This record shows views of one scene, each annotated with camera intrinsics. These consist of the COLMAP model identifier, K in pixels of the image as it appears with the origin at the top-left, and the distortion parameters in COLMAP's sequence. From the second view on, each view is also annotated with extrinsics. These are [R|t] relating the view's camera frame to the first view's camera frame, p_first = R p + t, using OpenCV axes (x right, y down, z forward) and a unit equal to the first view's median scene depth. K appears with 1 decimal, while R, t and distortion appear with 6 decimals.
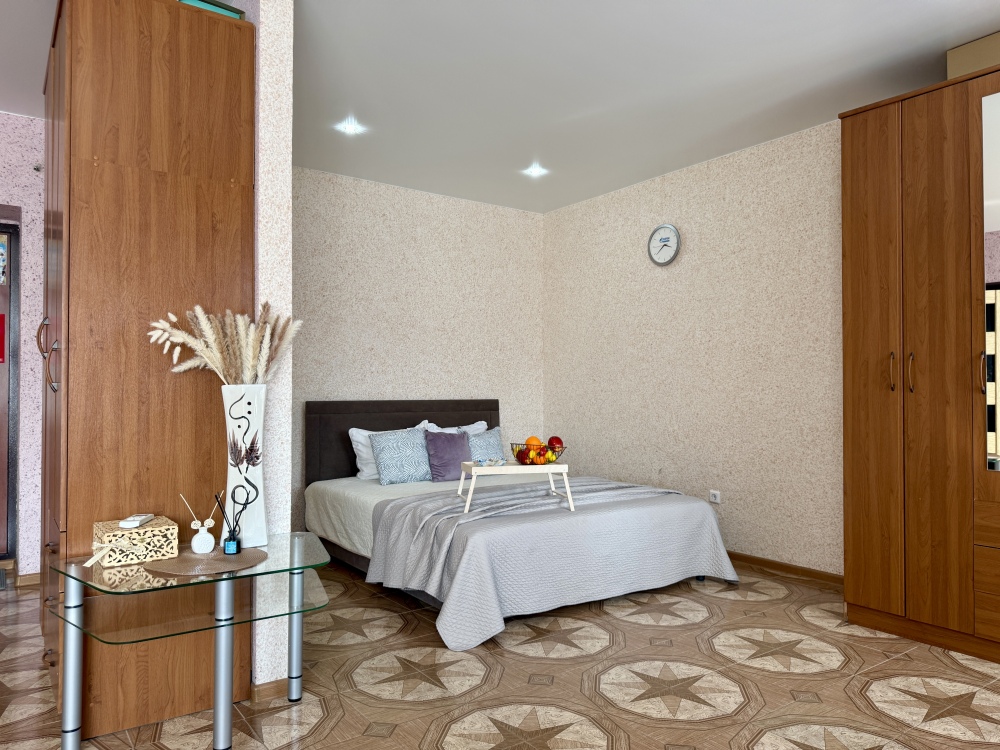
lens RADIAL K [[703.8, 0, 503.6], [0, 703.8, 376.0], [0, 0, 1]] dist [0.074366, -0.096094]
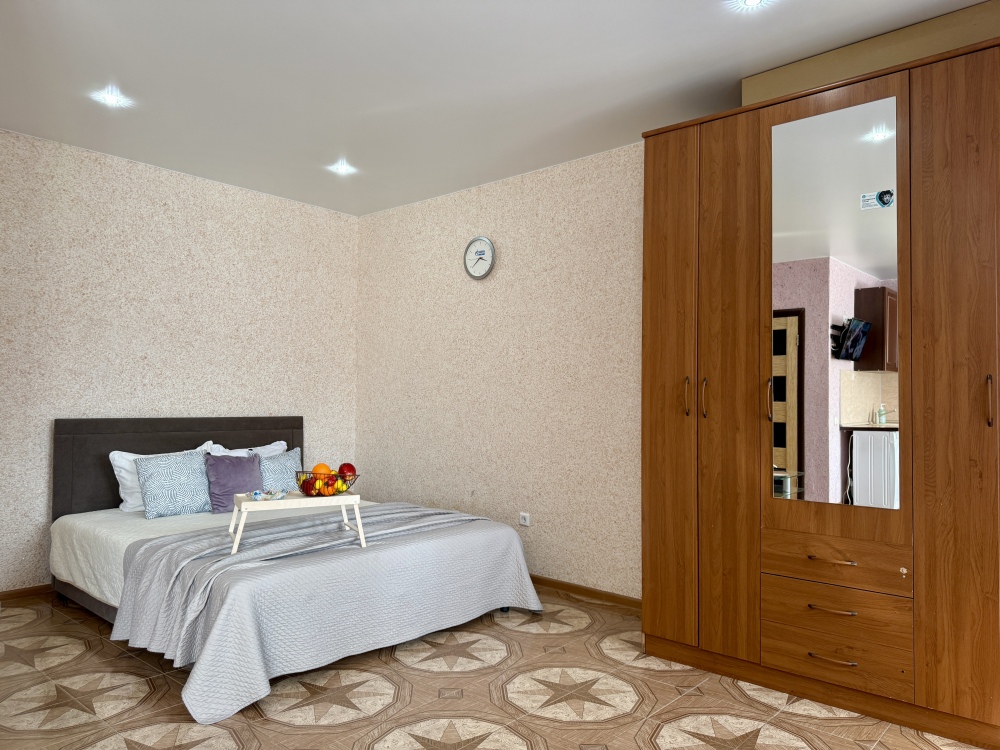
lens RADIAL K [[703.8, 0, 496.6], [0, 703.8, 375.2], [0, 0, 1]] dist [0.074366, -0.096094]
pose [[0.976502, 0.018838, 0.214681, 0.062823], [-0.015503, 0.999732, -0.017209, -0.012326], [-0.214948, 0.013477, 0.976533, 0.081995]]
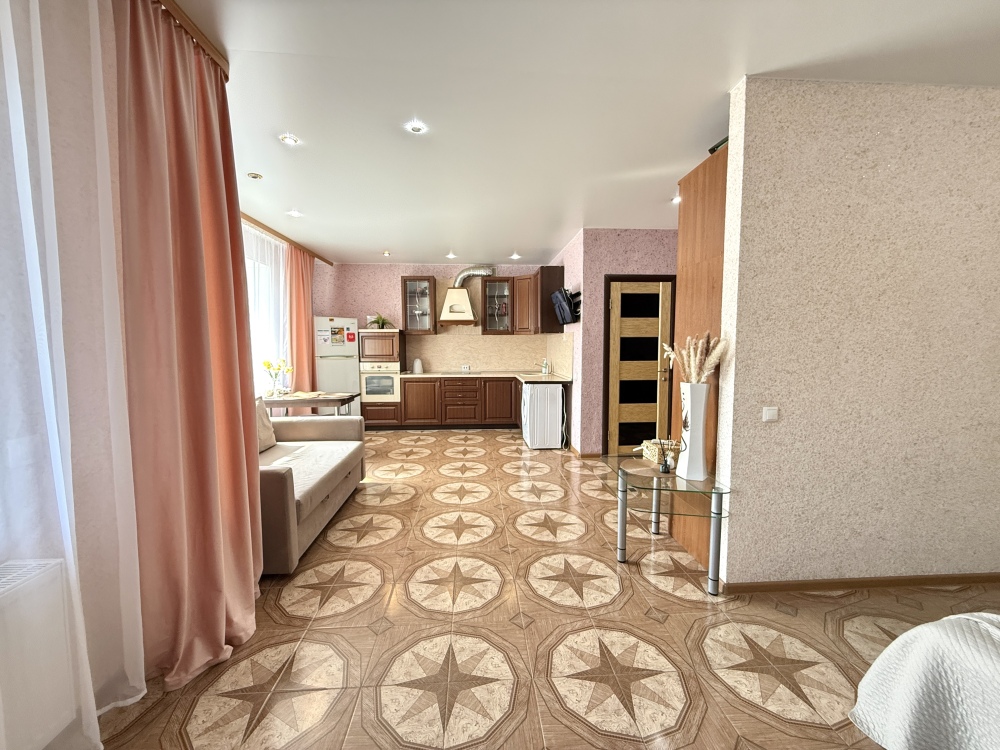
lens RADIAL K [[399.7, 0, 498.2], [0, 399.7, 373.6], [0, 0, 1]] dist [-0.001172, 0.000683]
pose [[-0.534735, 0.060794, -0.842830, 0.425204], [0.015387, 0.997944, 0.062220, -0.047353], [0.844879, 0.020303, -0.534571, 0.709200]]
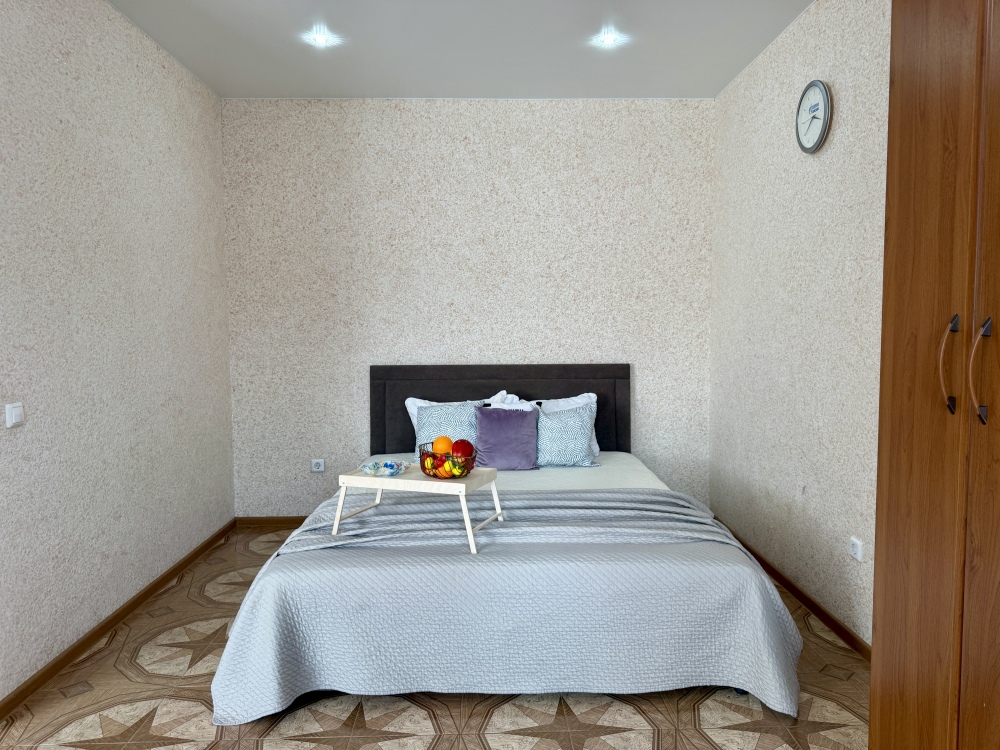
lens RADIAL K [[703.8, 0, 501.7], [0, 703.8, 378.5], [0, 0, 1]] dist [0.074366, -0.096094]
pose [[0.826828, 0.035327, -0.561344, 0.473513], [0.017378, 0.995945, 0.088275, -0.031685], [0.562186, -0.082743, 0.822861, 0.457060]]
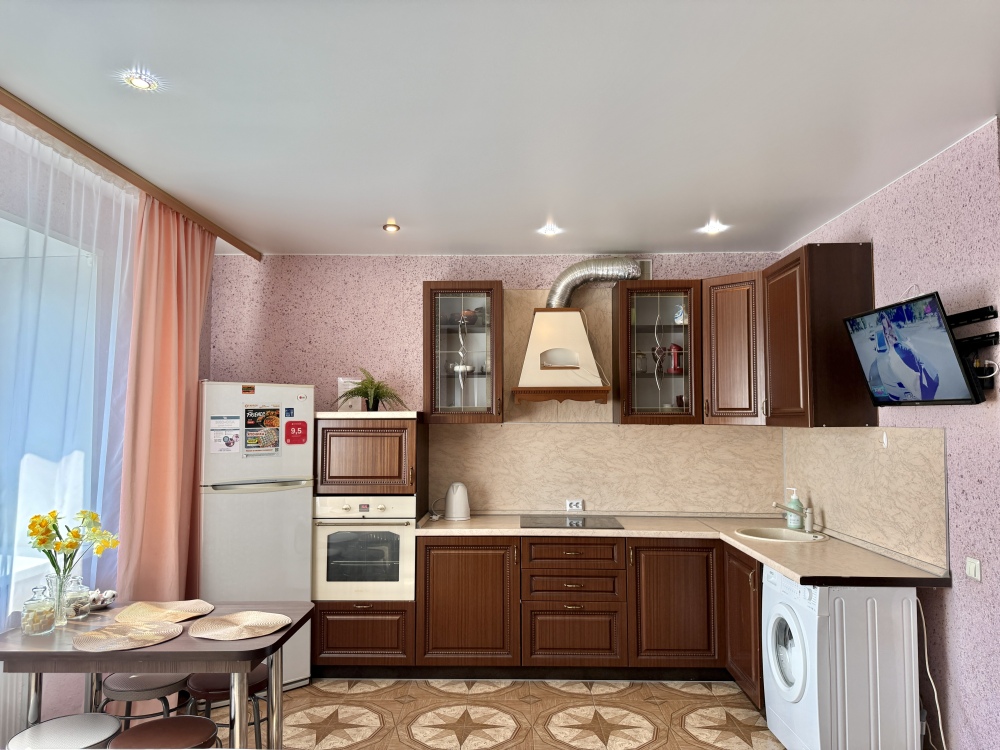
lens RADIAL K [[703.8, 0, 502.6], [0, 703.8, 378.1], [0, 0, 1]] dist [0.074366, -0.096094]
pose [[-0.595435, -0.047788, -0.801981, 0.095695], [0.012716, 0.997544, -0.068882, -0.105042], [0.803303, -0.051213, -0.593364, 0.290509]]
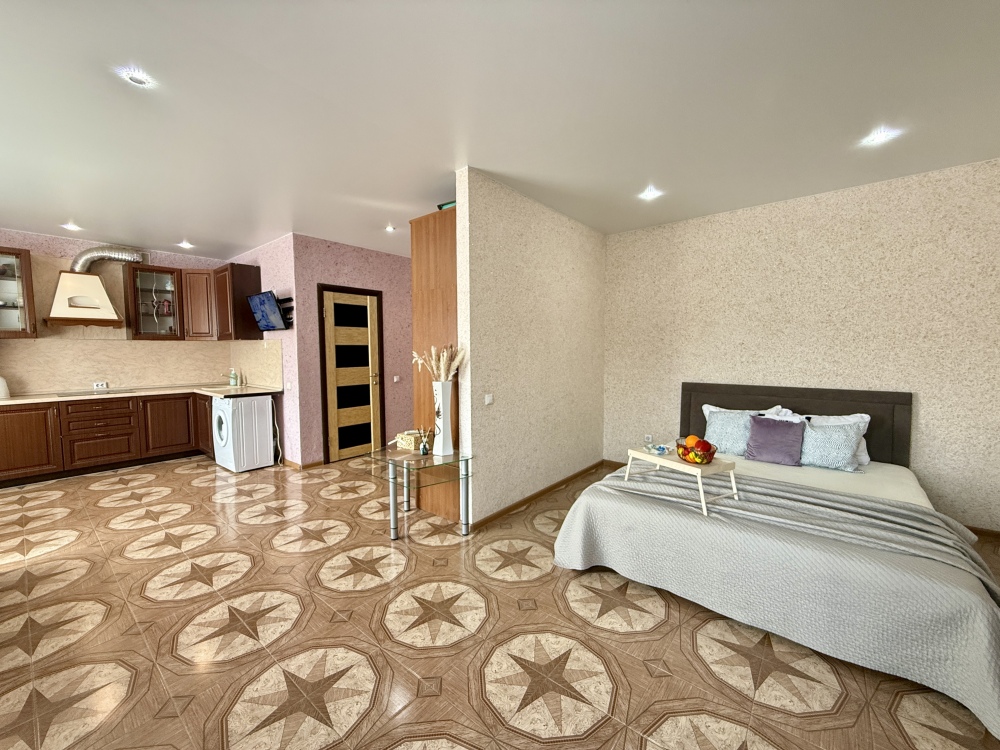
lens RADIAL K [[399.7, 0, 496.9], [0, 399.7, 374.5], [0, 0, 1]] dist [-0.001172, 0.000683]
pose [[0.250728, 0.056407, -0.966413, 0.550288], [0.021389, 0.997734, 0.063784, -0.053453], [0.967821, -0.036663, 0.248953, 0.546896]]
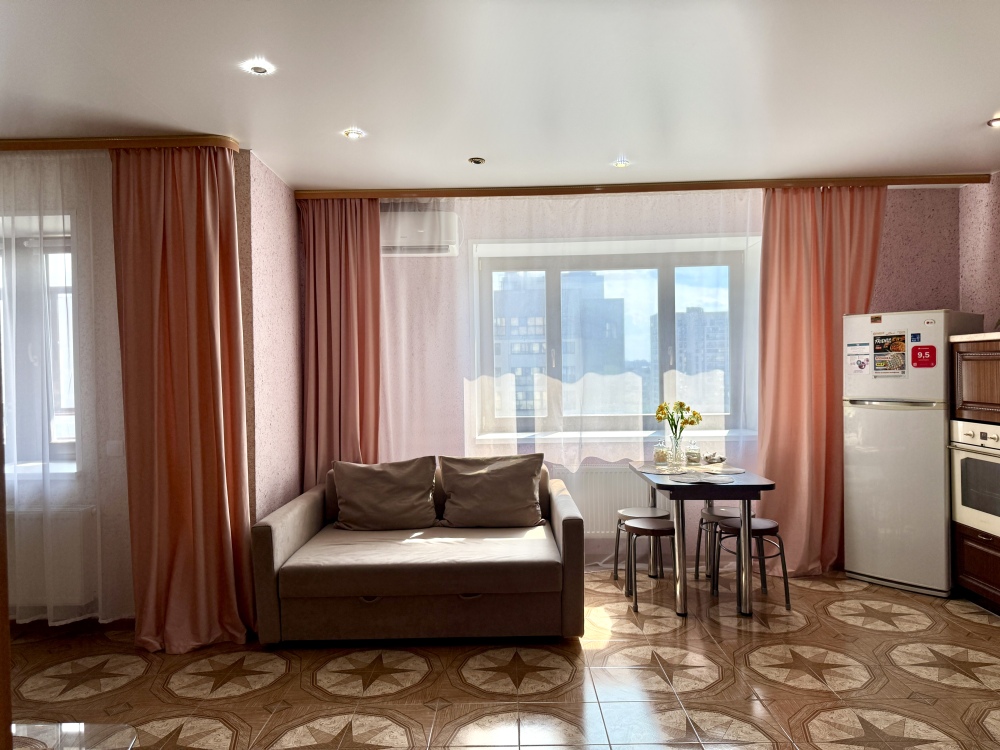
lens RADIAL K [[703.8, 0, 498.8], [0, 703.8, 378.1], [0, 0, 1]] dist [0.074366, -0.096094]
pose [[-0.803732, 0.003137, 0.594983, -0.717942], [0.003851, 0.999993, -0.000069, -0.068947], [-0.594978, 0.002236, -0.803739, 0.707961]]
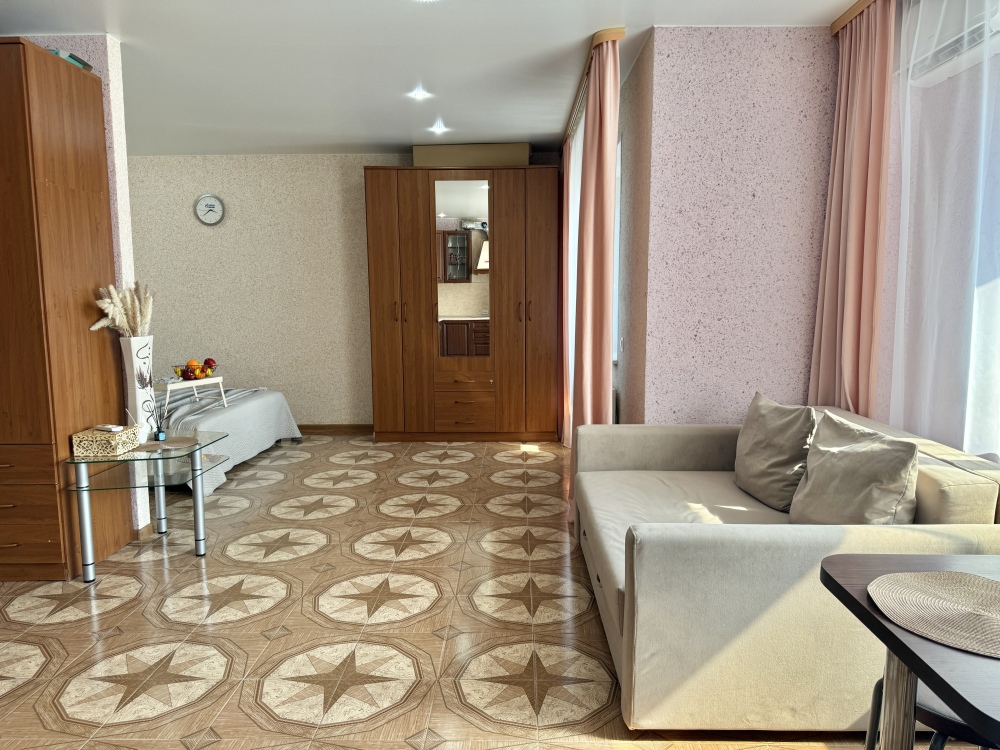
lens RADIAL K [[703.8, 0, 504.9], [0, 703.8, 377.0], [0, 0, 1]] dist [0.074366, -0.096094]
pose [[0.602674, -0.096695, 0.792108, -0.707638], [-0.008535, 0.991794, 0.127565, -0.065918], [-0.797942, -0.083640, 0.596903, -0.354071]]
